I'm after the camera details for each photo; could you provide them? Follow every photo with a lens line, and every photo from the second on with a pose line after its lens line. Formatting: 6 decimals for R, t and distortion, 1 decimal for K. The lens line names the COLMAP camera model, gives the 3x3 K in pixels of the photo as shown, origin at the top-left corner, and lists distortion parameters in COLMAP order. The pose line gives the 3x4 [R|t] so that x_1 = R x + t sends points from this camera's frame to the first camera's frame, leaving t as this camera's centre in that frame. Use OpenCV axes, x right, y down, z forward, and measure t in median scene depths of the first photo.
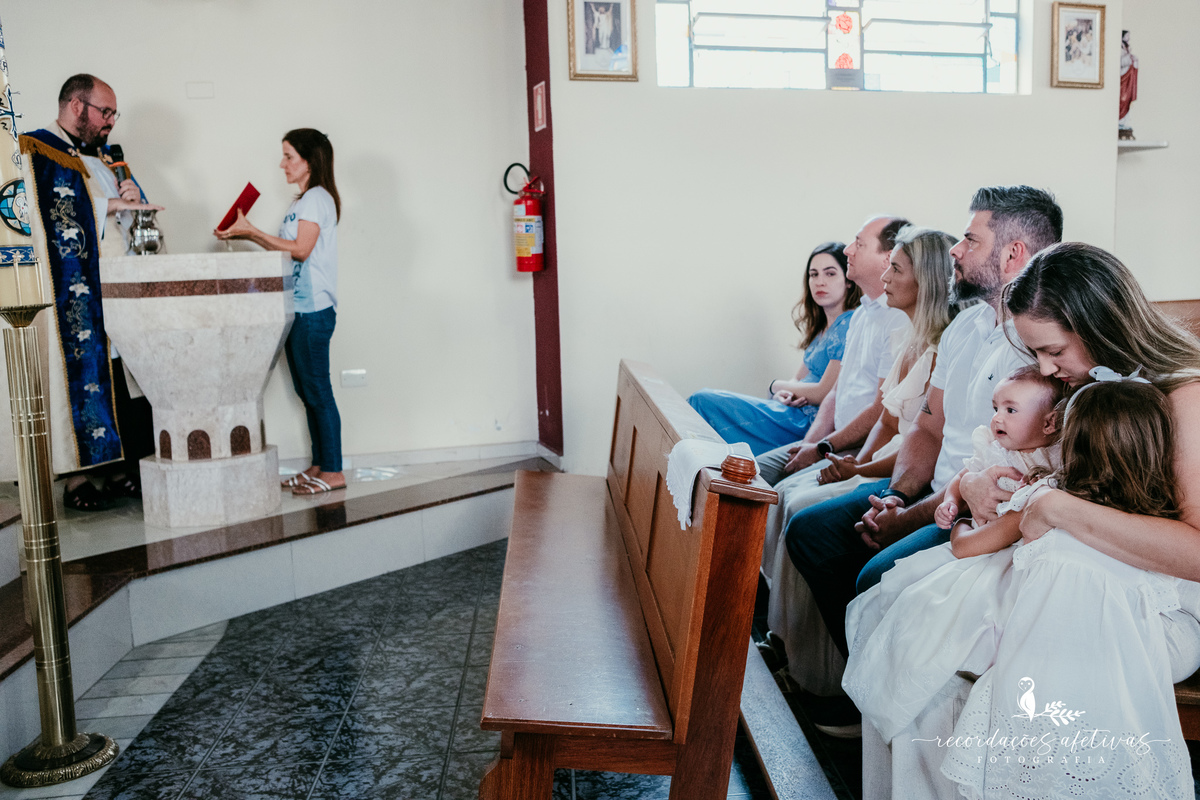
lens RADIAL K [[1183.0, 0, 600.0], [0, 1183.0, 400.0], [0, 0, 1]] dist [-0.091548, 0.210574]
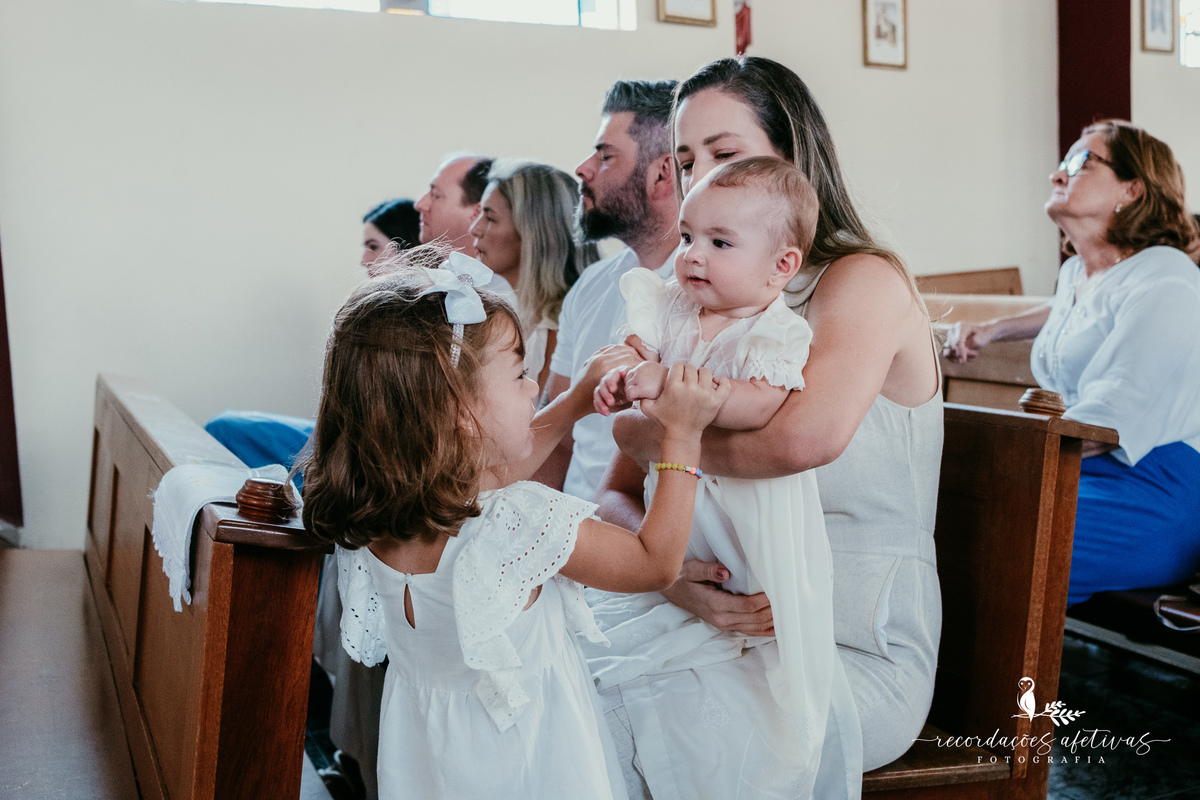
lens RADIAL K [[1183.0, 0, 600.0], [0, 1183.0, 400.0], [0, 0, 1]] dist [-0.091548, 0.210574]
pose [[0.929629, -0.027975, 0.367434, 0.048518], [0.051693, 0.997155, -0.054864, 0.041844], [-0.364854, 0.069997, 0.928430, 0.324225]]
